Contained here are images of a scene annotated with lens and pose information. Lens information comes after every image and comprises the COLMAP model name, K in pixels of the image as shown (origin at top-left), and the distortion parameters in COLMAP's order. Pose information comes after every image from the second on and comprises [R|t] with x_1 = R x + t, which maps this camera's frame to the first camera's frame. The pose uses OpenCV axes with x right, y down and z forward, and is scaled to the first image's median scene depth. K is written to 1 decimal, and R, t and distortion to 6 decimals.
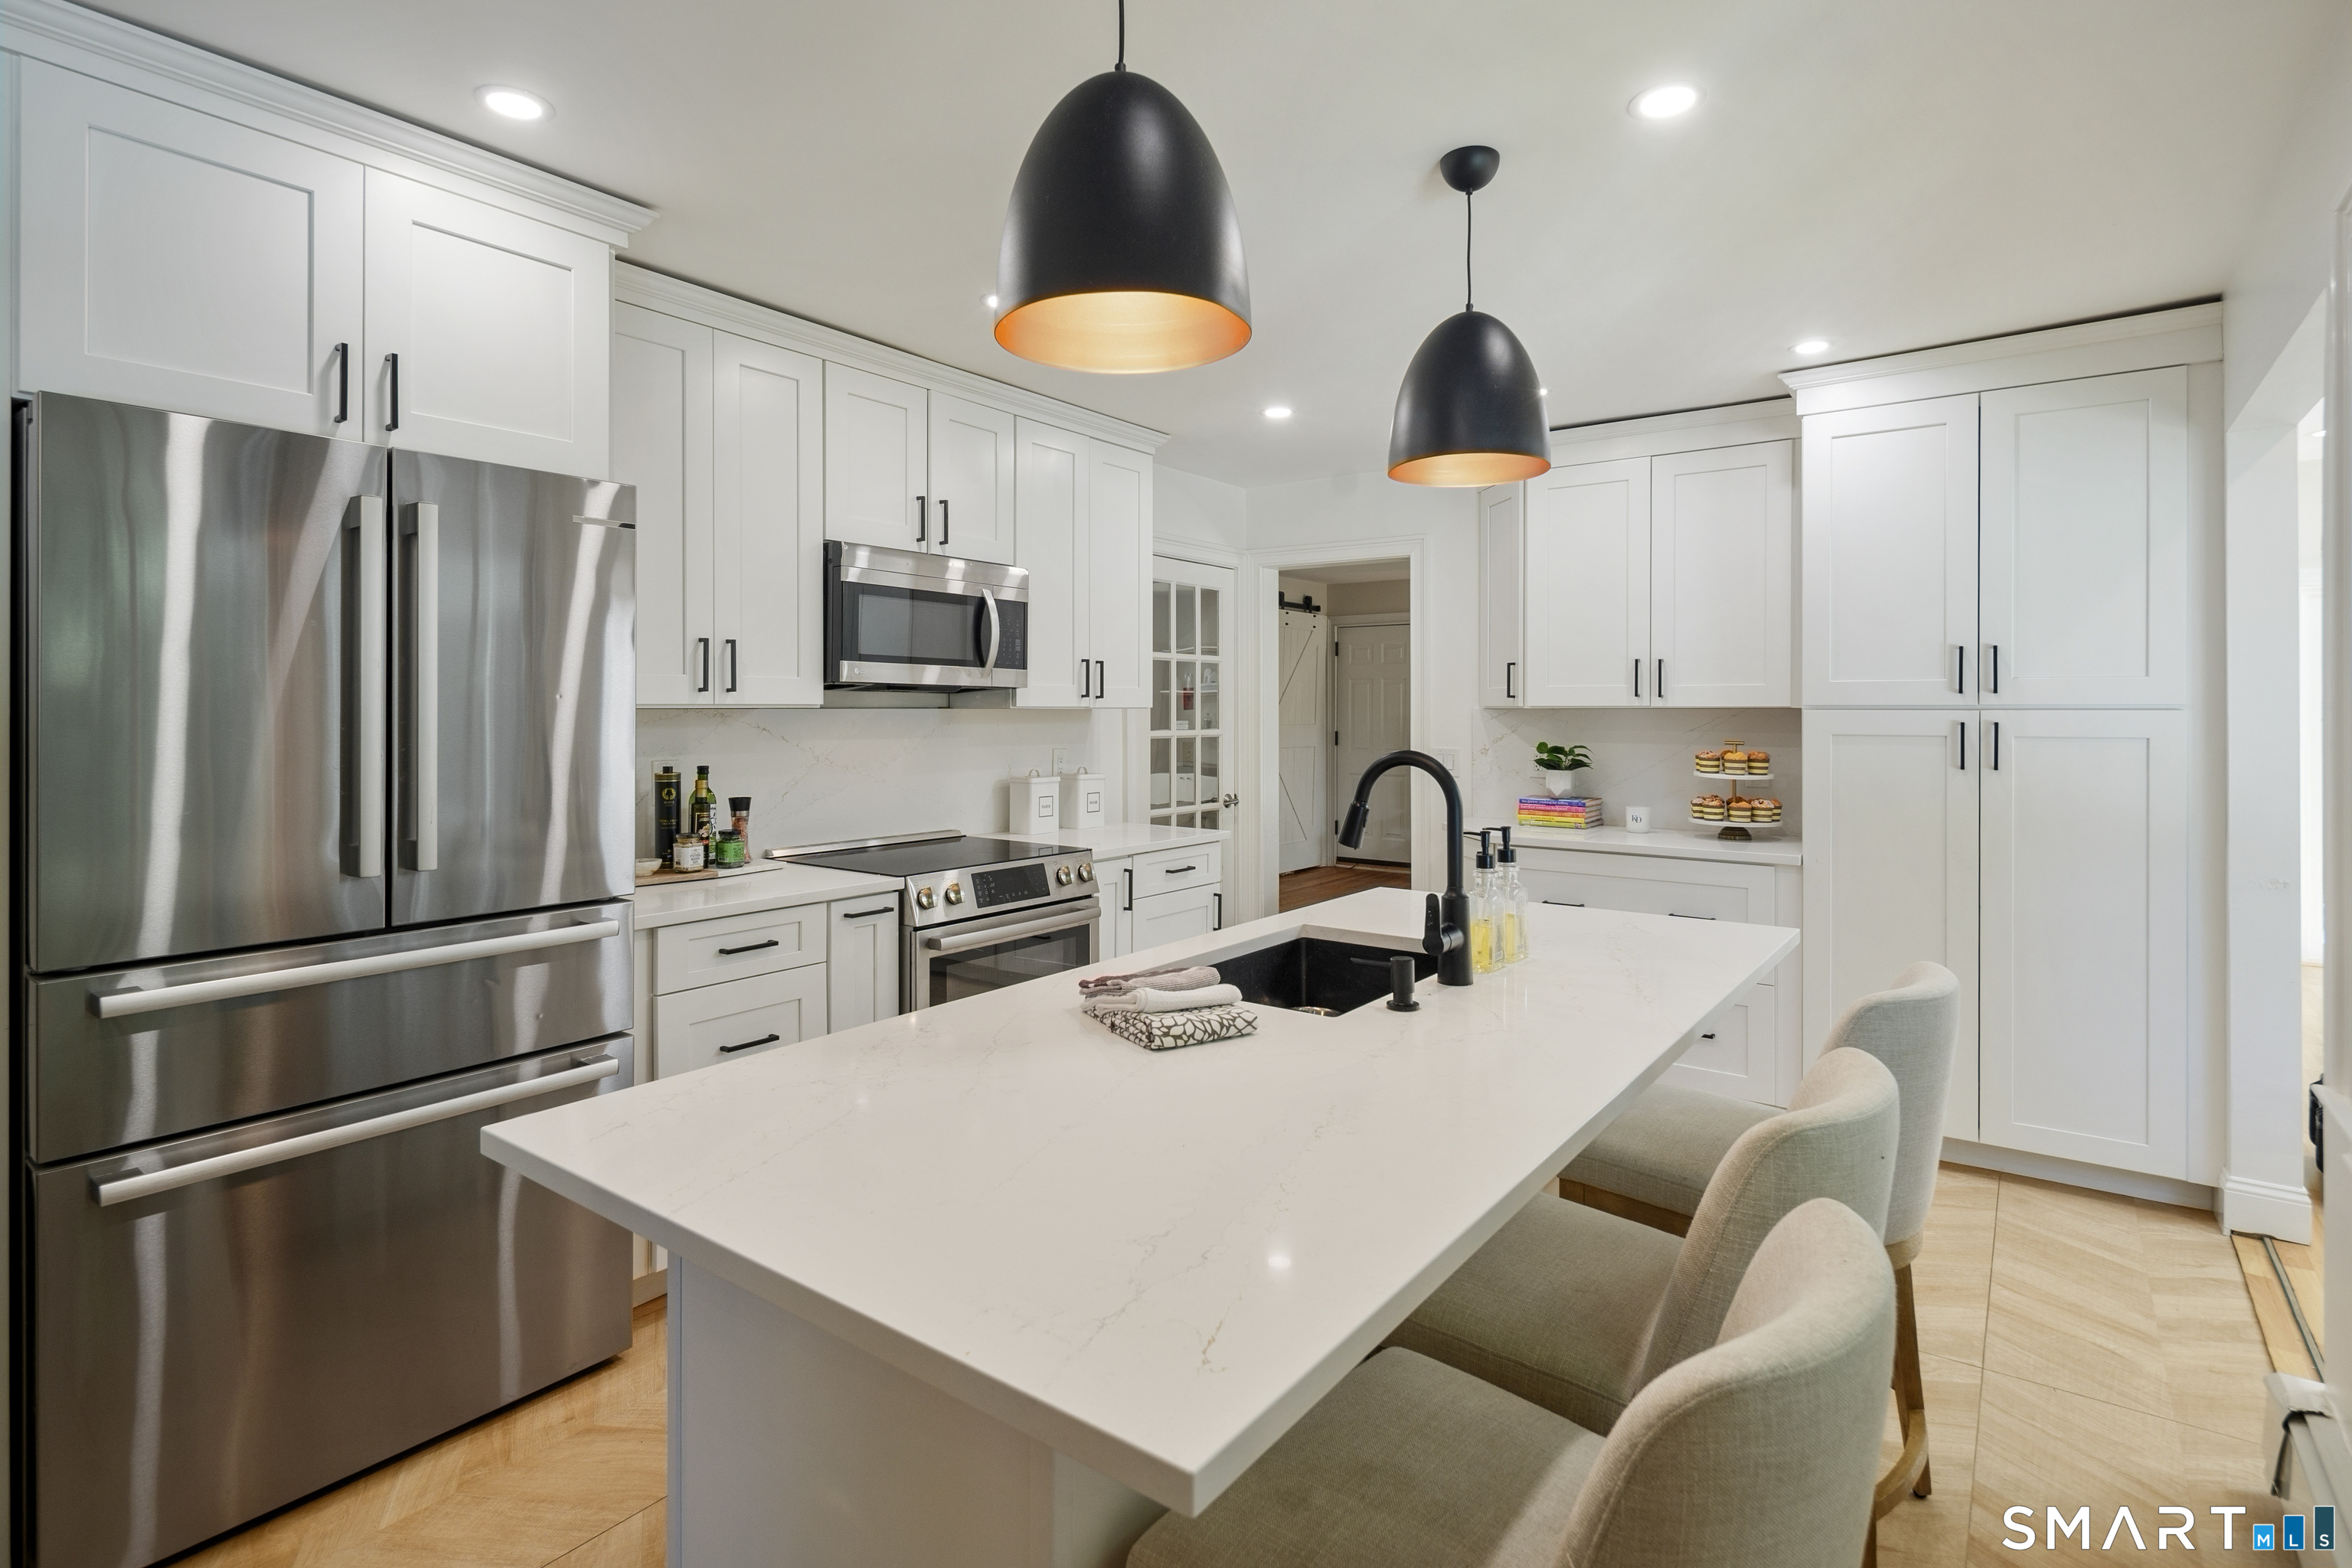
lens RADIAL K [[1162.6, 0, 1179.2], [0, 1162.6, 710.2], [0, 0, 1]] dist [0.000743, -0.000061]
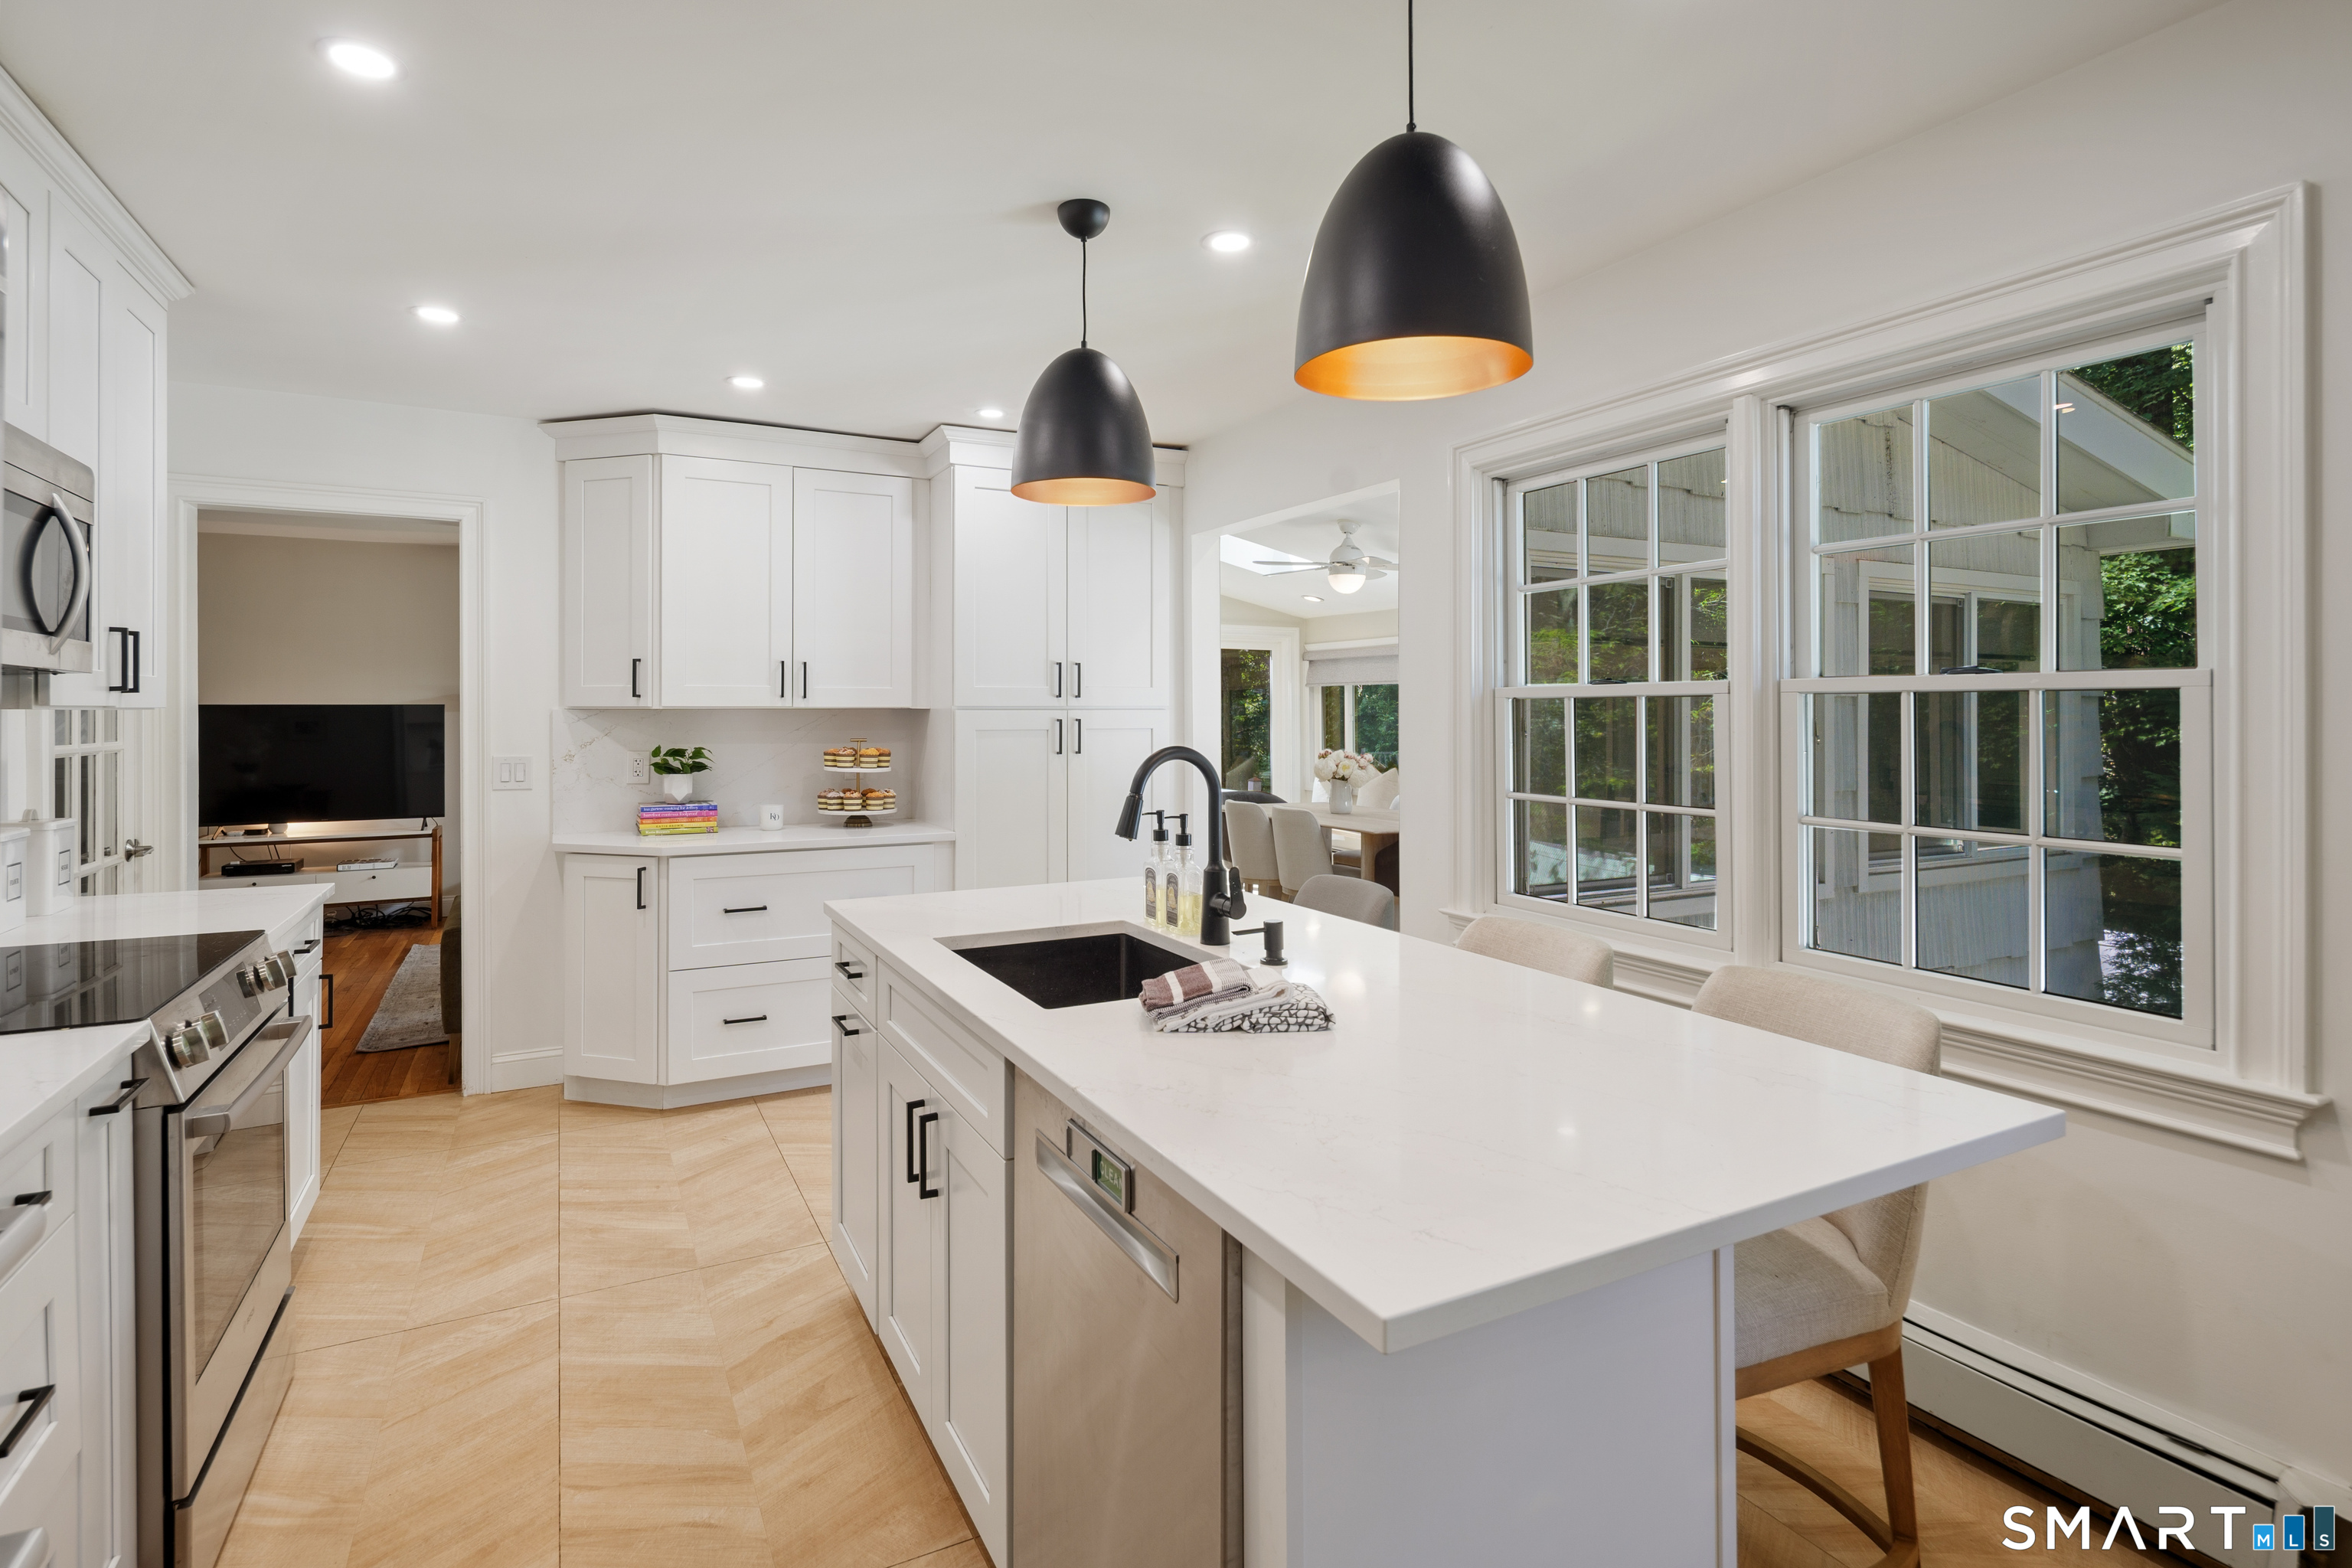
lens RADIAL K [[1162.6, 0, 1179.2], [0, 1162.6, 710.2], [0, 0, 1]] dist [0.000743, -0.000061]
pose [[0.424980, -0.000555, 0.905203, -0.391576], [0.001557, 0.999999, -0.000118, 0.000427], [-0.905202, 0.001460, 0.424980, 0.245587]]
